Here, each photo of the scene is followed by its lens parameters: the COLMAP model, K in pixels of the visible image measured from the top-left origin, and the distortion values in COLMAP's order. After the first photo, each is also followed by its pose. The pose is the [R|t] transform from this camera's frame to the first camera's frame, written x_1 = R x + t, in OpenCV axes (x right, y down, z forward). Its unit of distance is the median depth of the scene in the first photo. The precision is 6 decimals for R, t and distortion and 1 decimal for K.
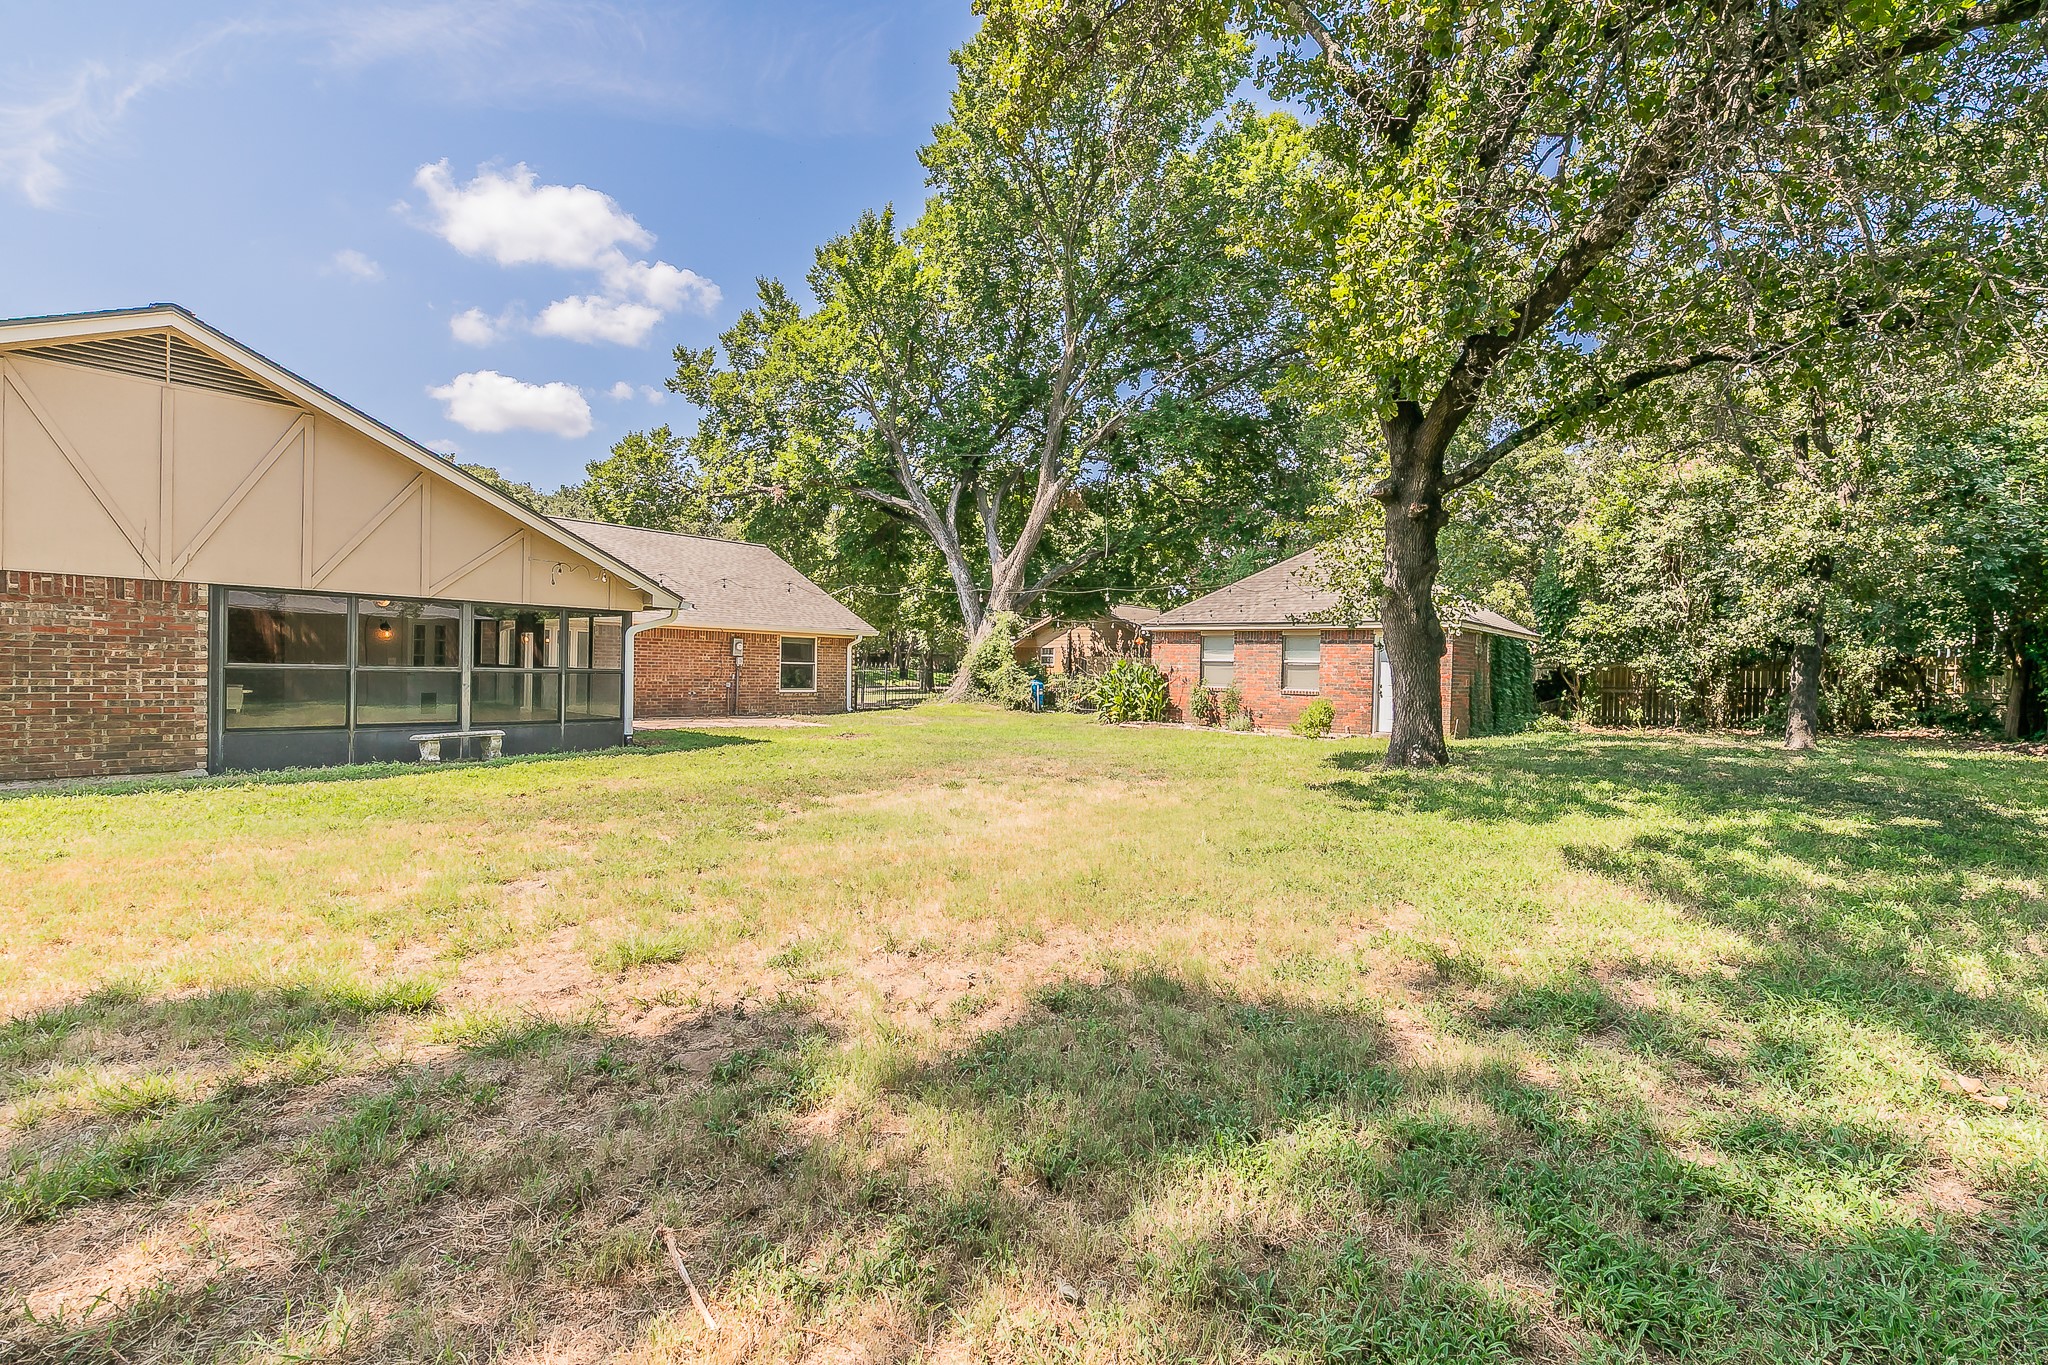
lens RADIAL K [[904.4, 0, 1029.6], [0, 904.4, 674.3], [0, 0, 1]] dist [0.001941, 0.000375]
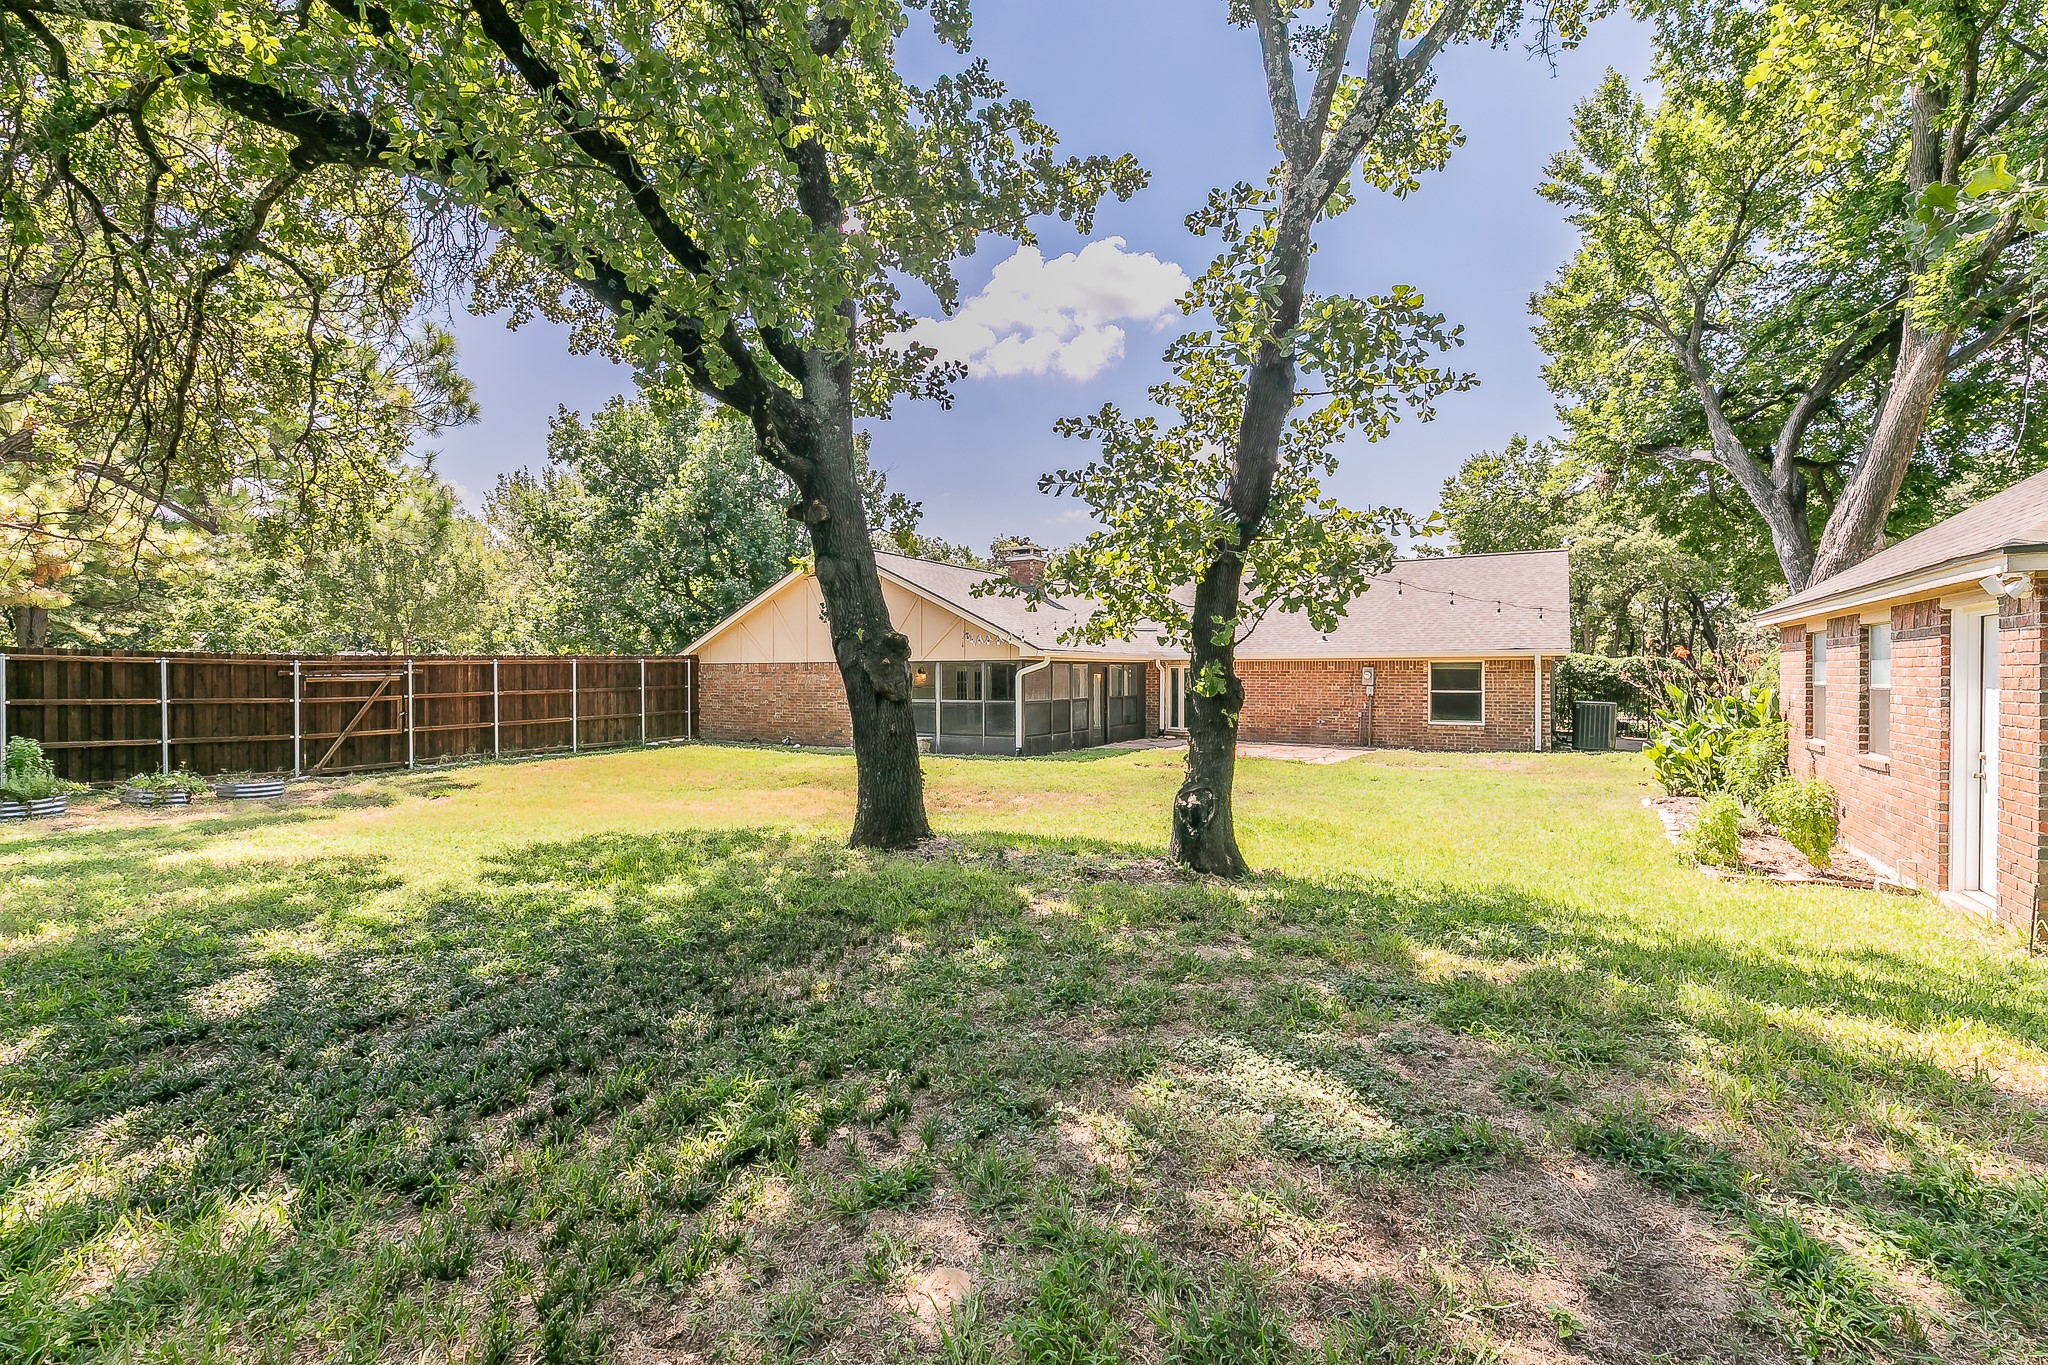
lens RADIAL K [[904.4, 0, 1023.4], [0, 904.4, 682.9], [0, 0, 1]] dist [0.001941, 0.000375]
pose [[0.174345, -0.013640, -0.984590, 0.579660], [-0.003639, 0.999888, -0.014496, -0.007104], [0.984678, 0.006110, 0.174275, 0.462769]]
